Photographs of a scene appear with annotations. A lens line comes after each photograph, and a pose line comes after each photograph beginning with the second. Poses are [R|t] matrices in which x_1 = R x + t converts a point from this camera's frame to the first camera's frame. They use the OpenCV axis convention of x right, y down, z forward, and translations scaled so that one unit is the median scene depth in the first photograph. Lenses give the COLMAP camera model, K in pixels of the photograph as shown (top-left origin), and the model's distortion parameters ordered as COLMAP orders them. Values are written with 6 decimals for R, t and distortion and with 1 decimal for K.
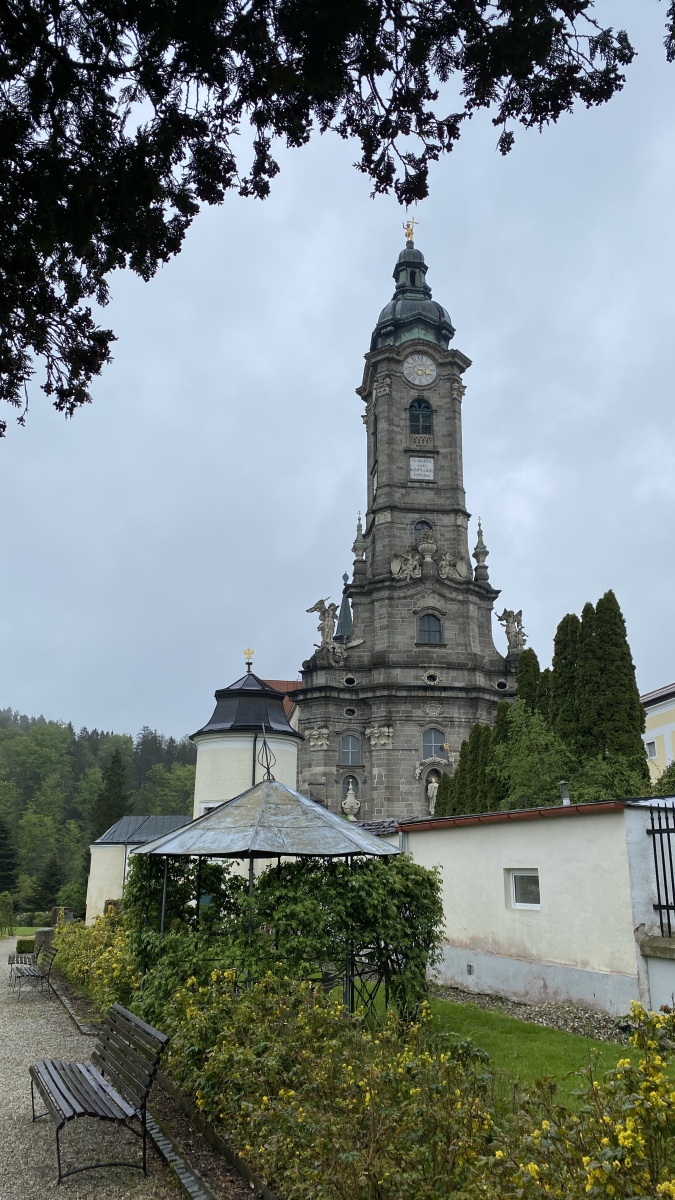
lens RADIAL K [[913.9, 0, 352.5], [0, 913.9, 615.7], [0, 0, 1]] dist [0.066291, -0.110118]
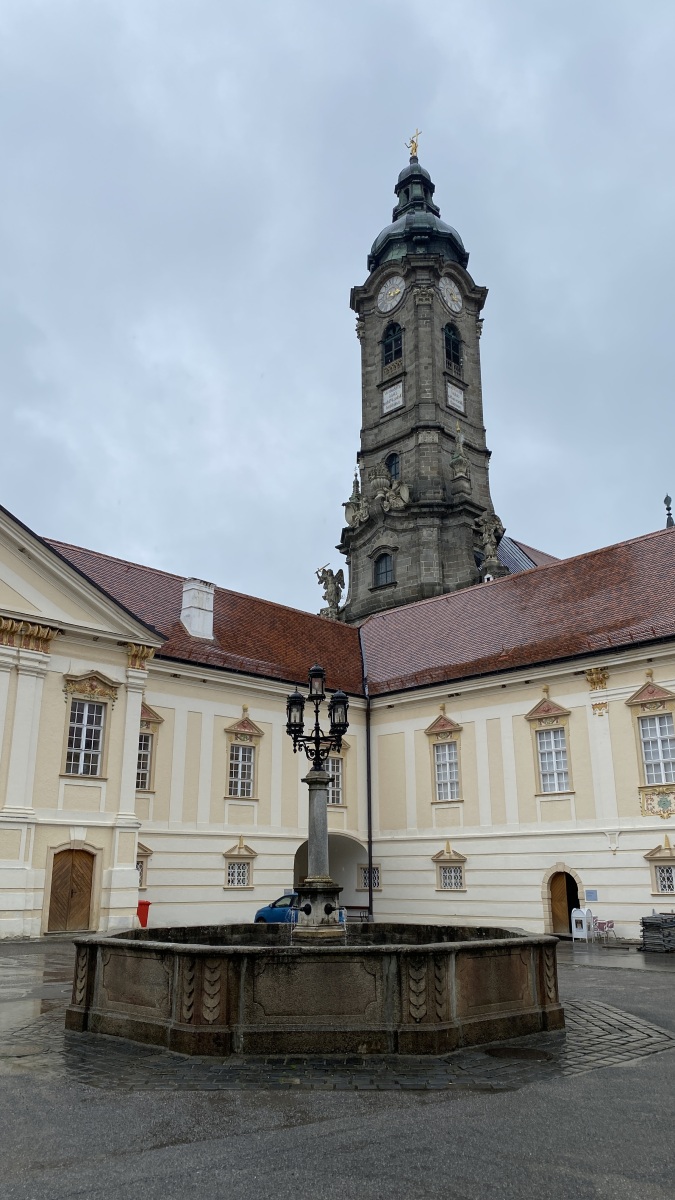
lens RADIAL K [[913.9, 0, 330.6], [0, 913.9, 592.1], [0, 0, 1]] dist [0.066291, -0.110118]
pose [[0.590279, -0.242055, -0.770052, 0.734985], [0.214682, 0.966698, -0.139305, 0.148498], [0.778128, -0.083087, 0.622586, 0.385284]]
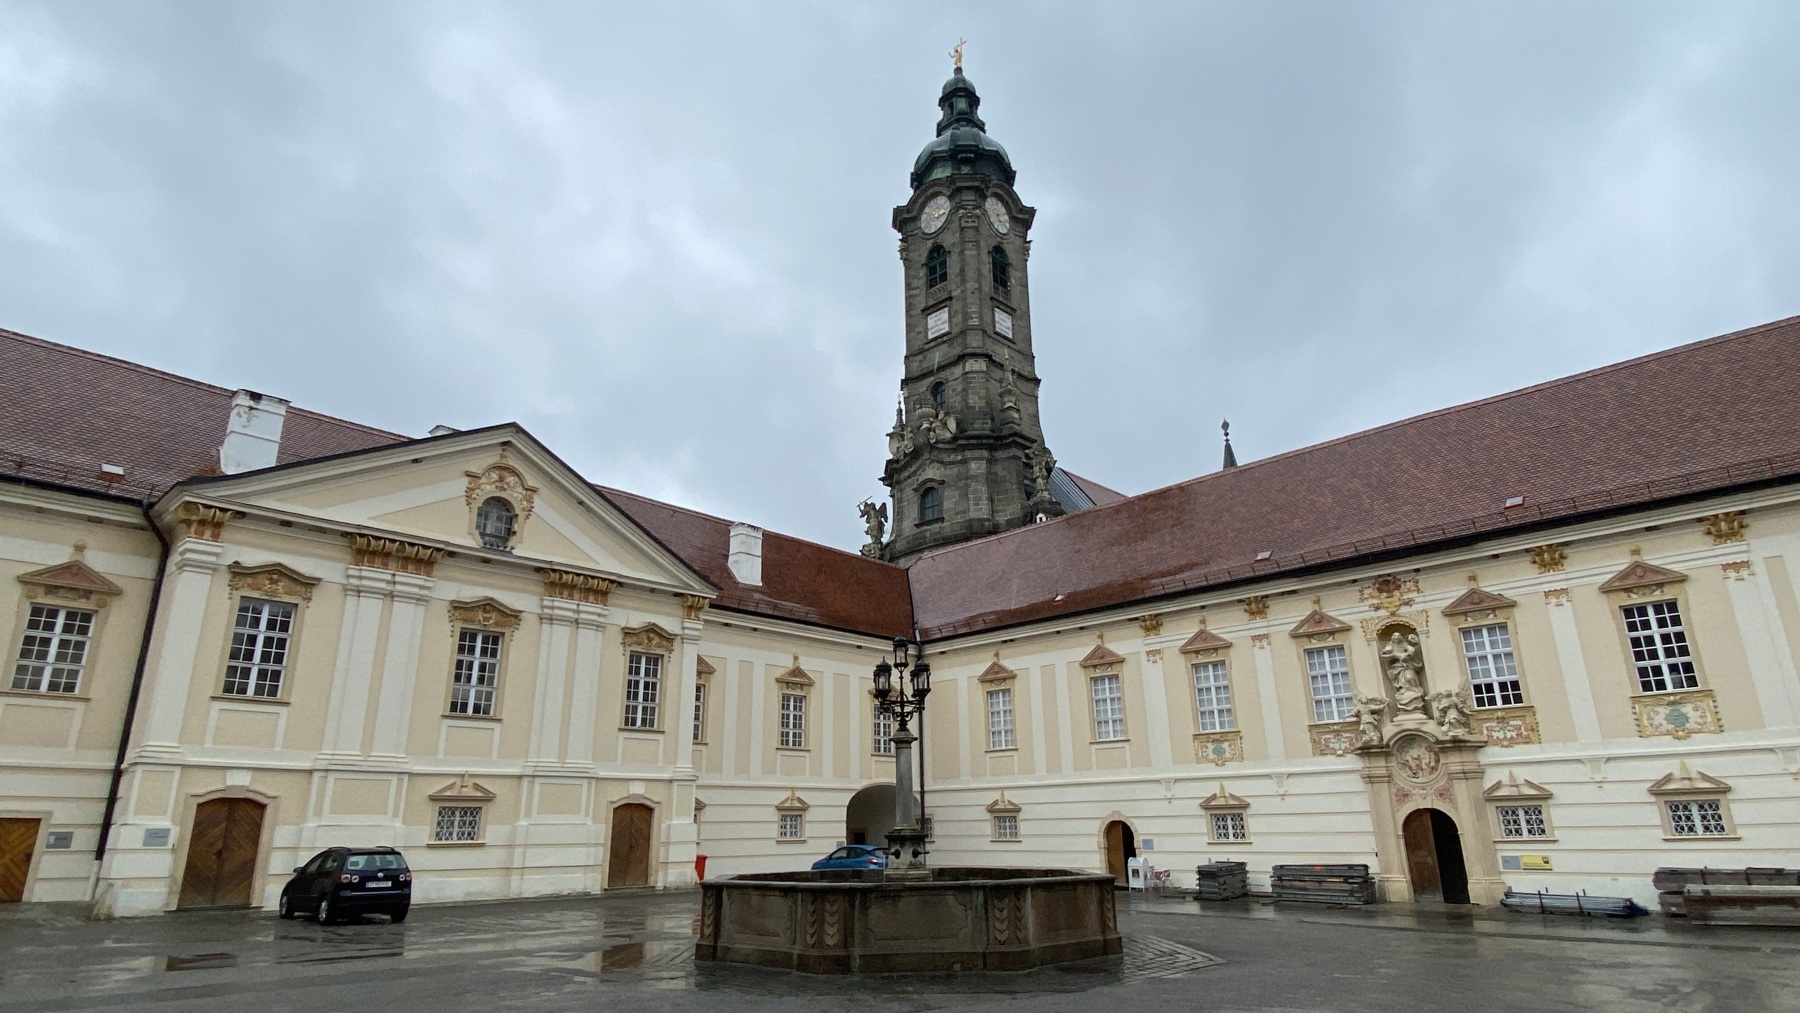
lens RADIAL K [[1009.3, 0, 892.9], [0, 1009.3, 487.6], [0, 0, 1]] dist [0.034468, -0.028005]
pose [[0.612962, -0.263119, -0.745014, 0.765643], [0.221366, 0.962348, -0.157746, 0.139815], [0.758468, -0.068228, 0.648129, 0.349690]]
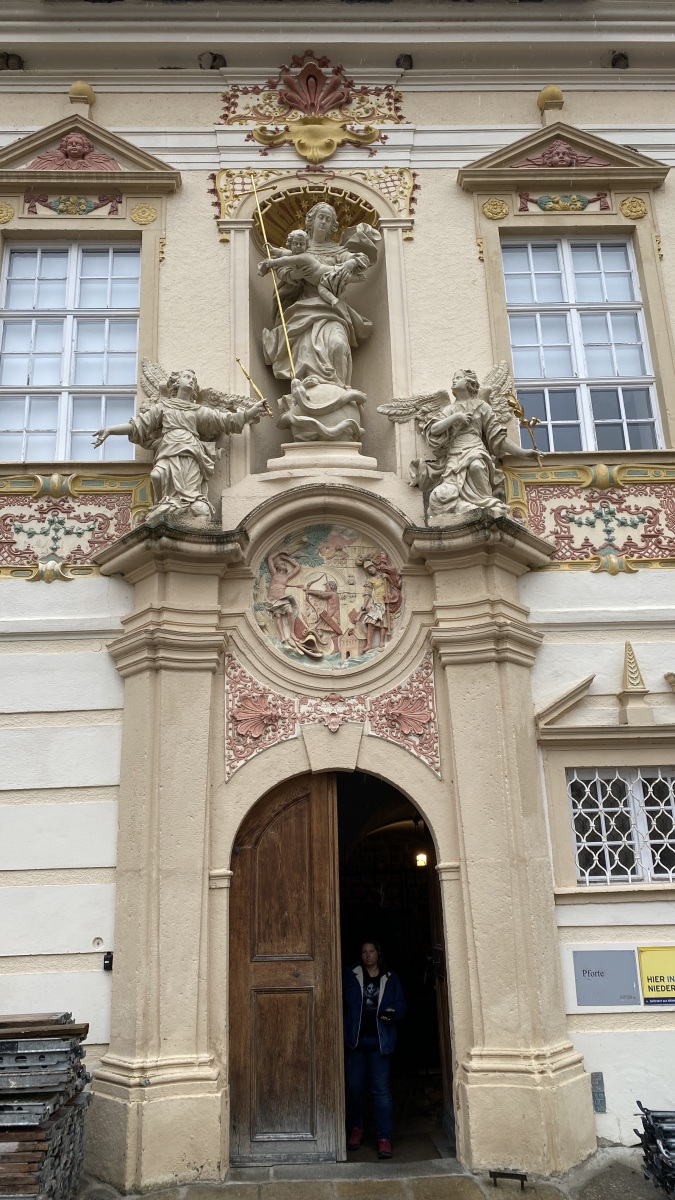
lens RADIAL K [[913.9, 0, 316.8], [0, 913.9, 576.9], [0, 0, 1]] dist [0.066291, -0.110118]
pose [[0.992630, -0.059499, -0.105571, 0.568818], [0.053655, 0.996911, -0.057361, 0.231493], [0.108657, 0.051273, 0.992756, 0.671400]]
